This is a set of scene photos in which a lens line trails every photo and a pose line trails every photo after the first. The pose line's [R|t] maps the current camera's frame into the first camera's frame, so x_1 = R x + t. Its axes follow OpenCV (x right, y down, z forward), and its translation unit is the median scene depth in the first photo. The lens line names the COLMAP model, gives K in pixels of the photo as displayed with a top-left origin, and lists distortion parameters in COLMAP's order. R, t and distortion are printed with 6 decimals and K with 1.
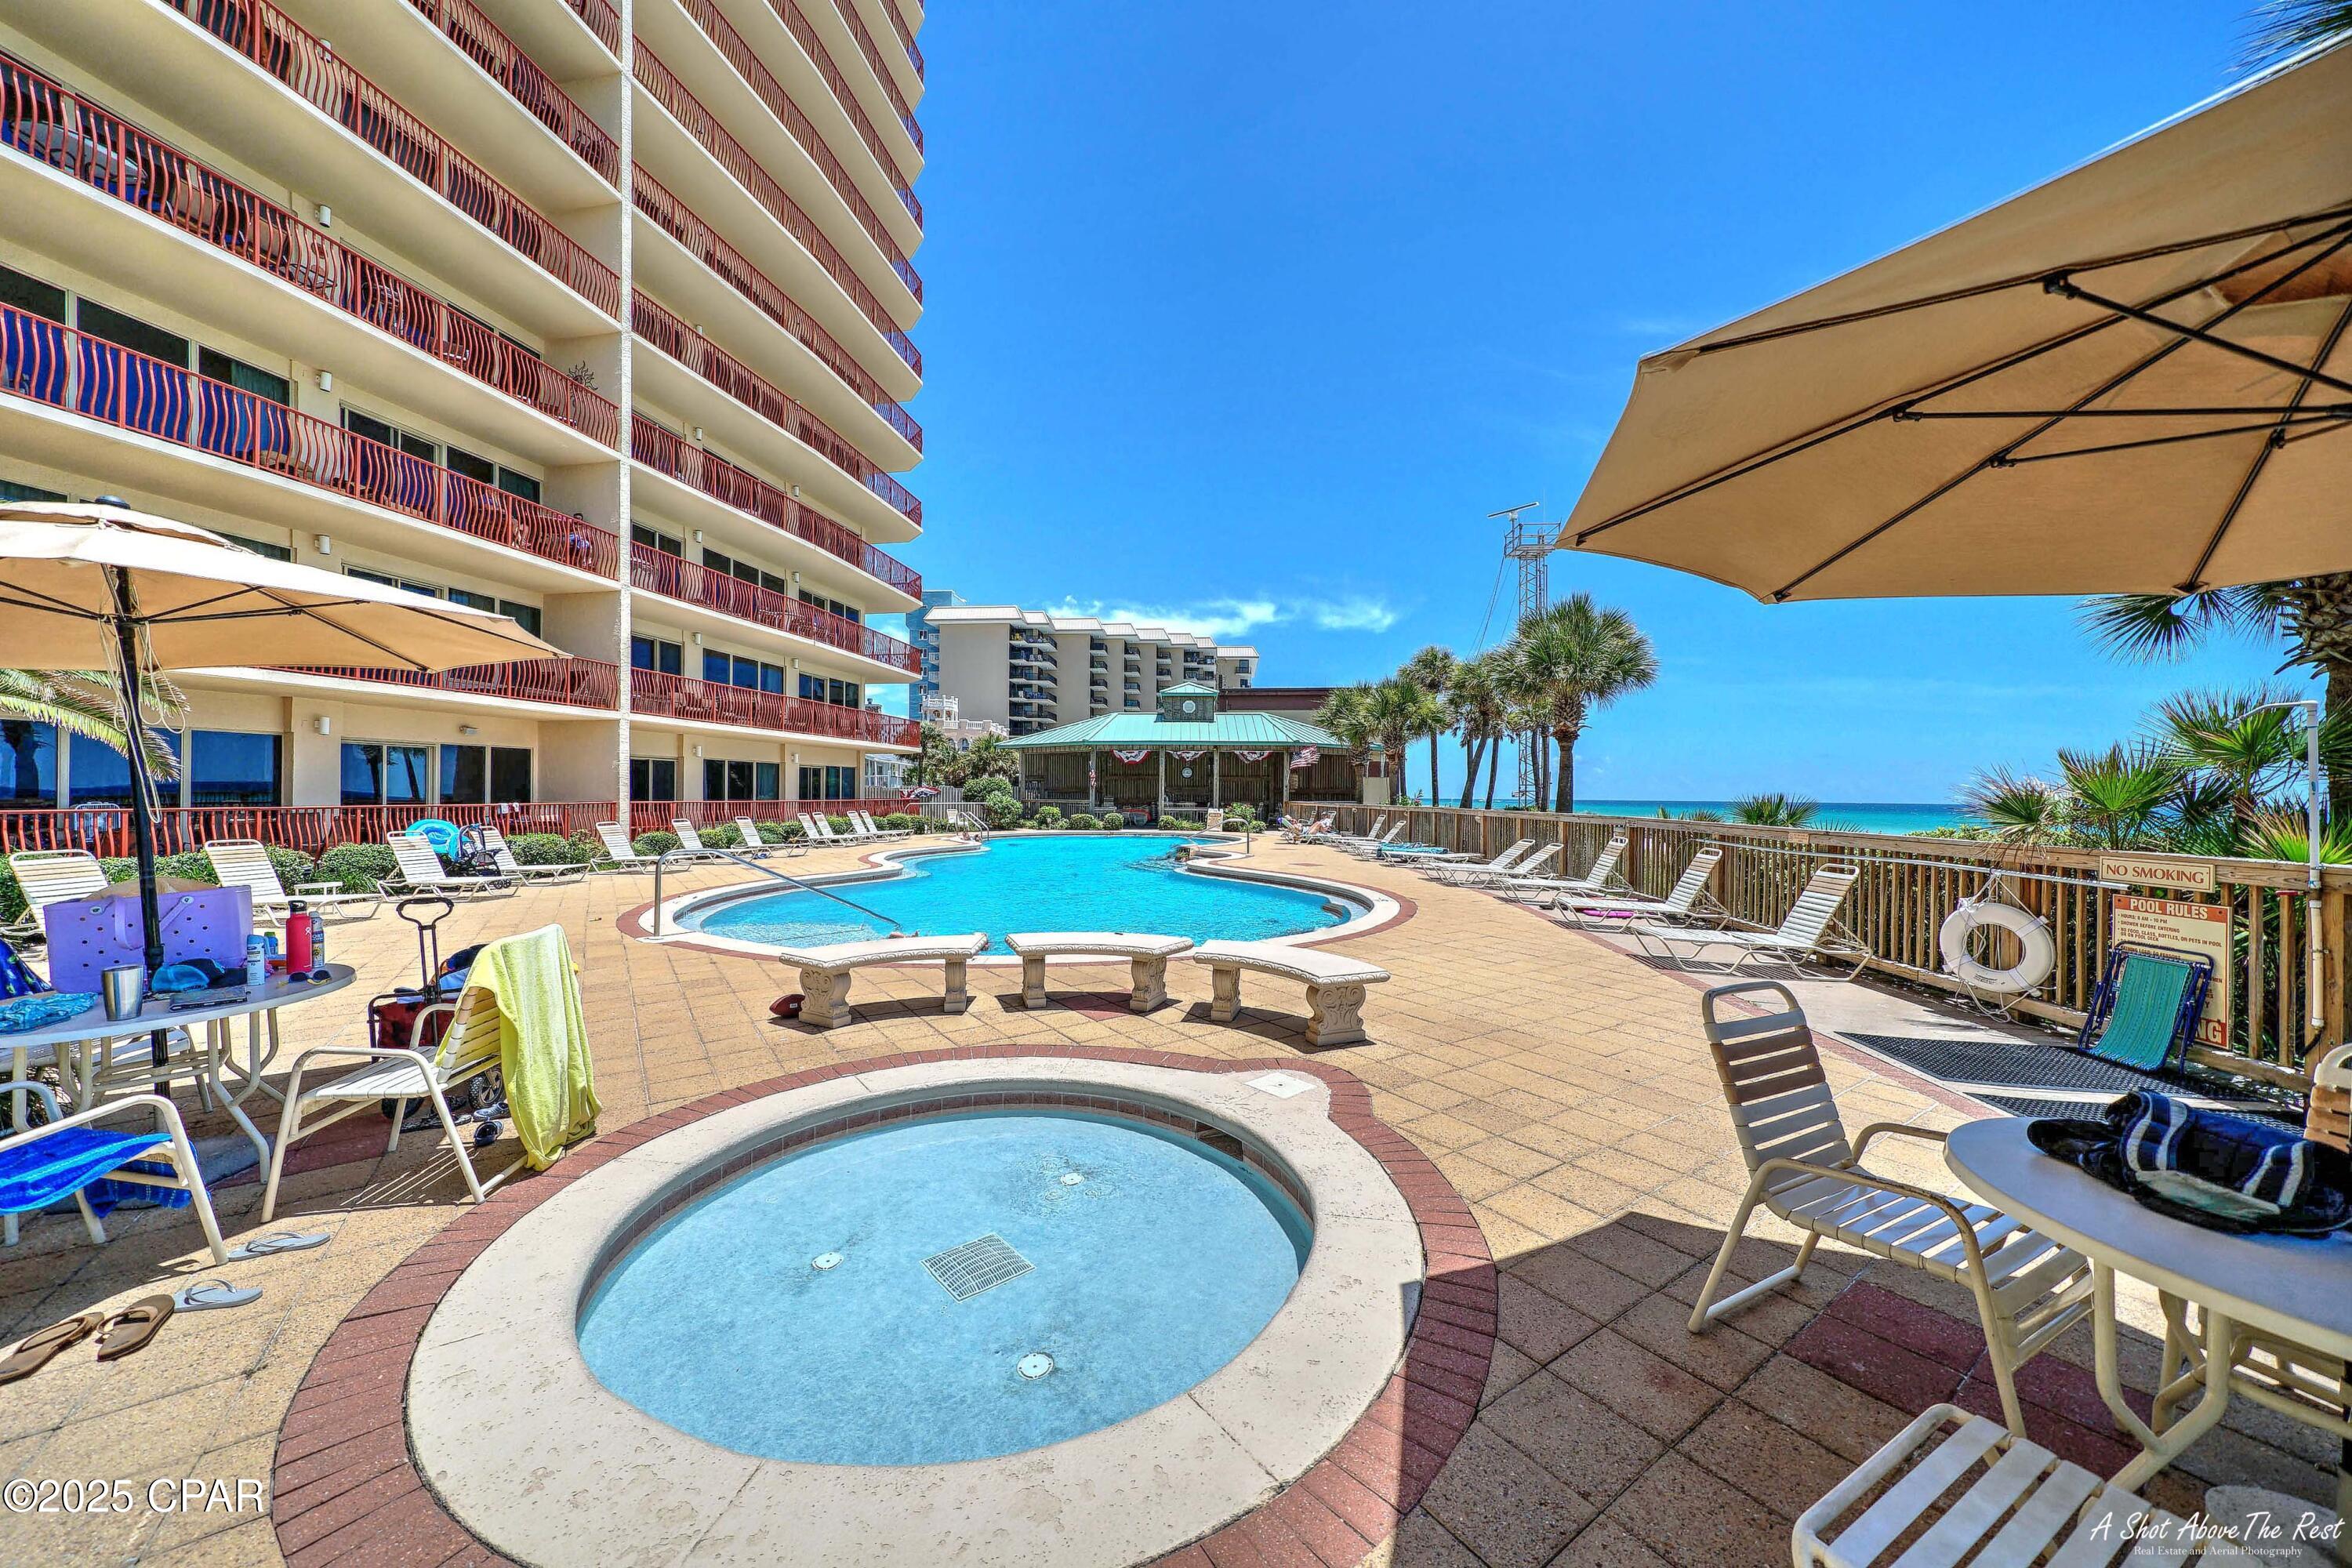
lens RADIAL K [[854.1, 0, 1193.3], [0, 854.1, 794.8], [0, 0, 1]] dist [-0.002345, -0.000574]
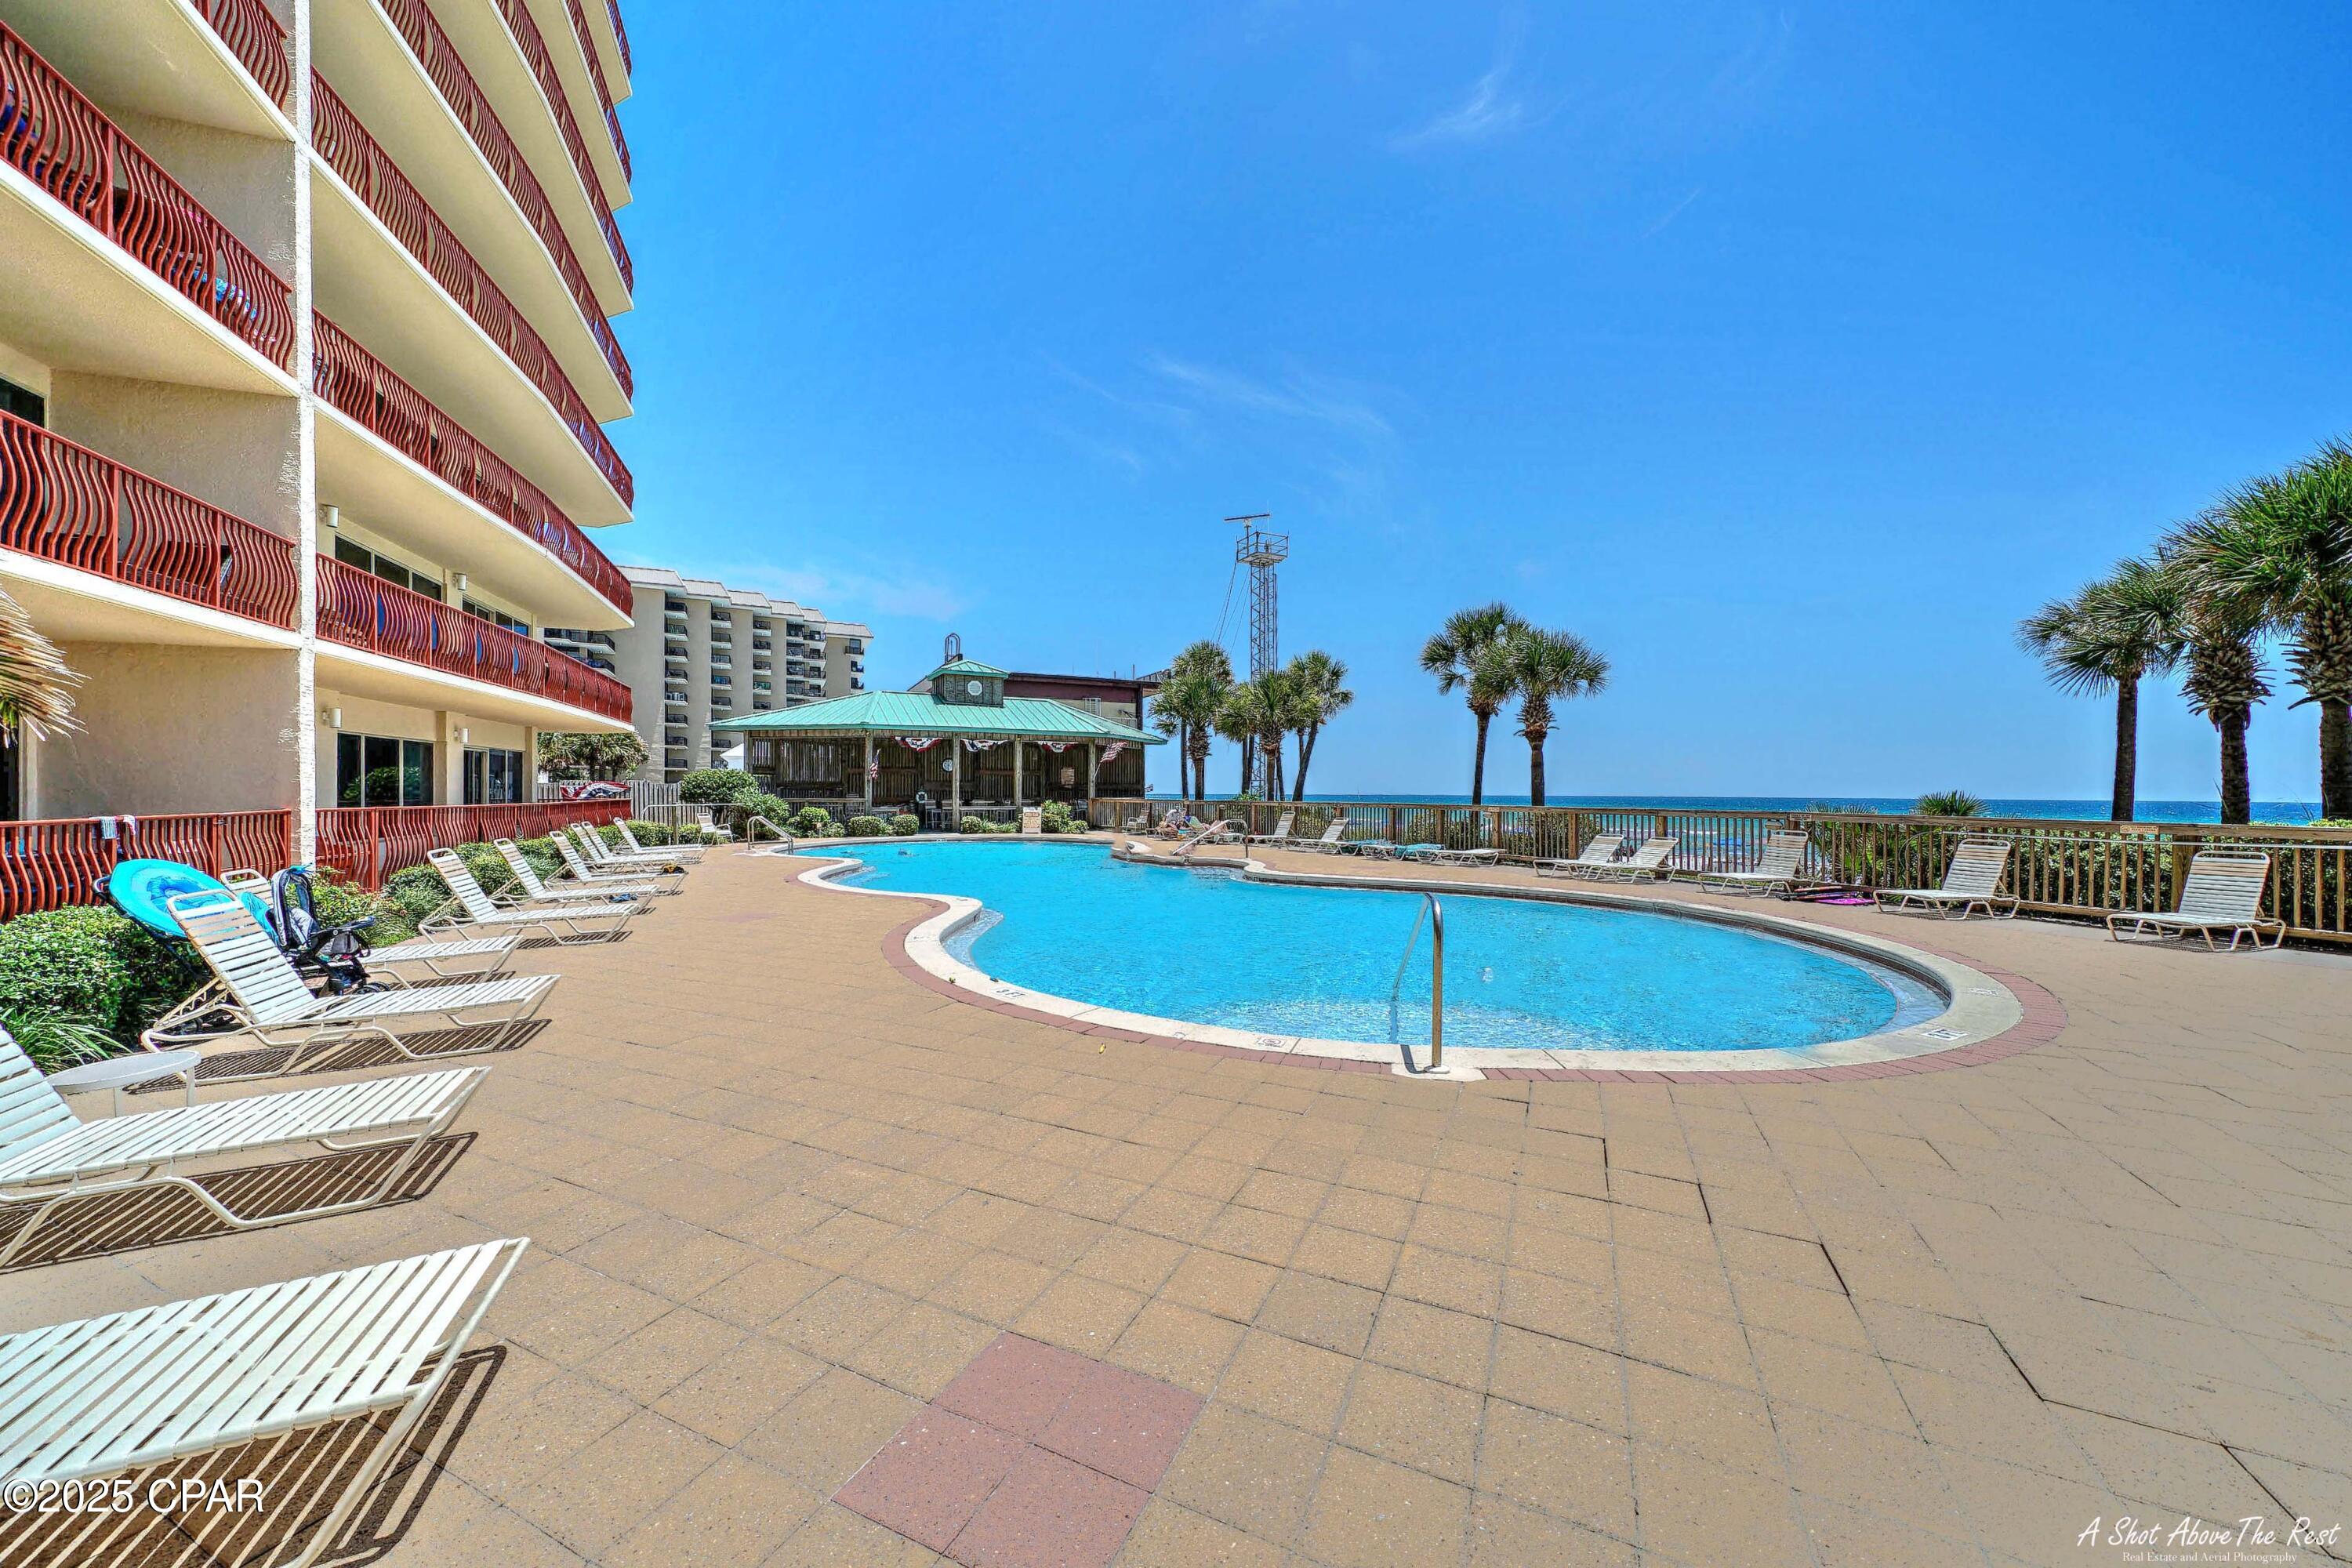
lens RADIAL K [[854.1, 0, 1194.8], [0, 854.1, 787.8], [0, 0, 1]] dist [-0.002345, -0.000574]
pose [[0.863218, -0.000898, 0.504830, -0.254613], [0.002008, 0.999997, -0.001654, -0.001807], [-0.504827, 0.002442, 0.863217, 0.159299]]
